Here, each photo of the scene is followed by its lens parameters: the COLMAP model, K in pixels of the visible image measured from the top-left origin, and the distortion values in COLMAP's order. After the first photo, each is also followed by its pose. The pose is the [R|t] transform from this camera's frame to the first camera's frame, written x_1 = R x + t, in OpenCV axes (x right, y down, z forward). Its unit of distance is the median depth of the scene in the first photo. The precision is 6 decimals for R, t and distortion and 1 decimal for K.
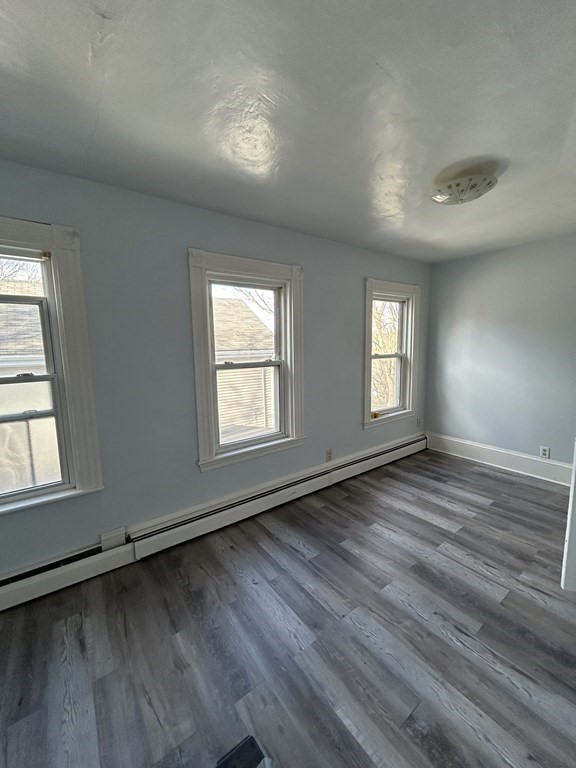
lens RADIAL K [[317.8, 0, 288.0], [0, 317.8, 384.0], [0, 0, 1]] dist [-0.002283, 0.000951]
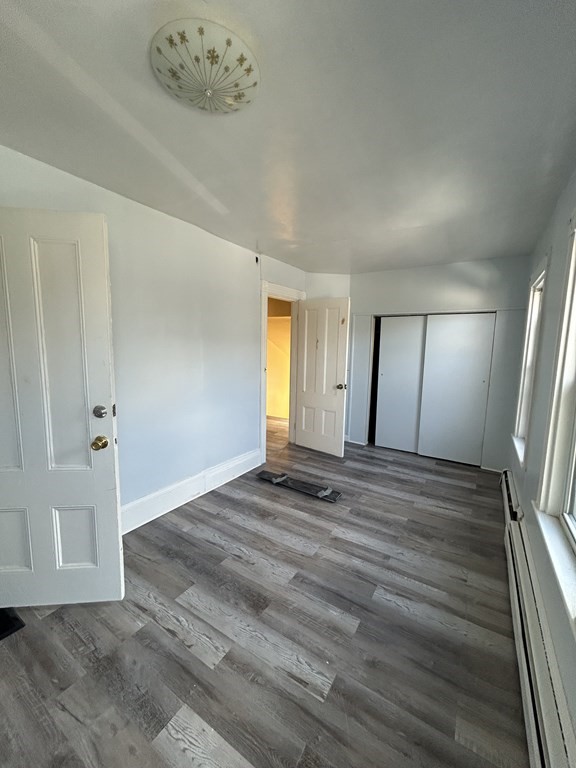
lens RADIAL K [[317.8, 0, 288.0], [0, 317.8, 384.0], [0, 0, 1]] dist [-0.002283, 0.000951]
pose [[-0.933801, 0.043292, -0.355165, 0.691491], [-0.048672, 0.968055, 0.245968, -0.242499], [0.354468, 0.246971, -0.901863, 1.839401]]
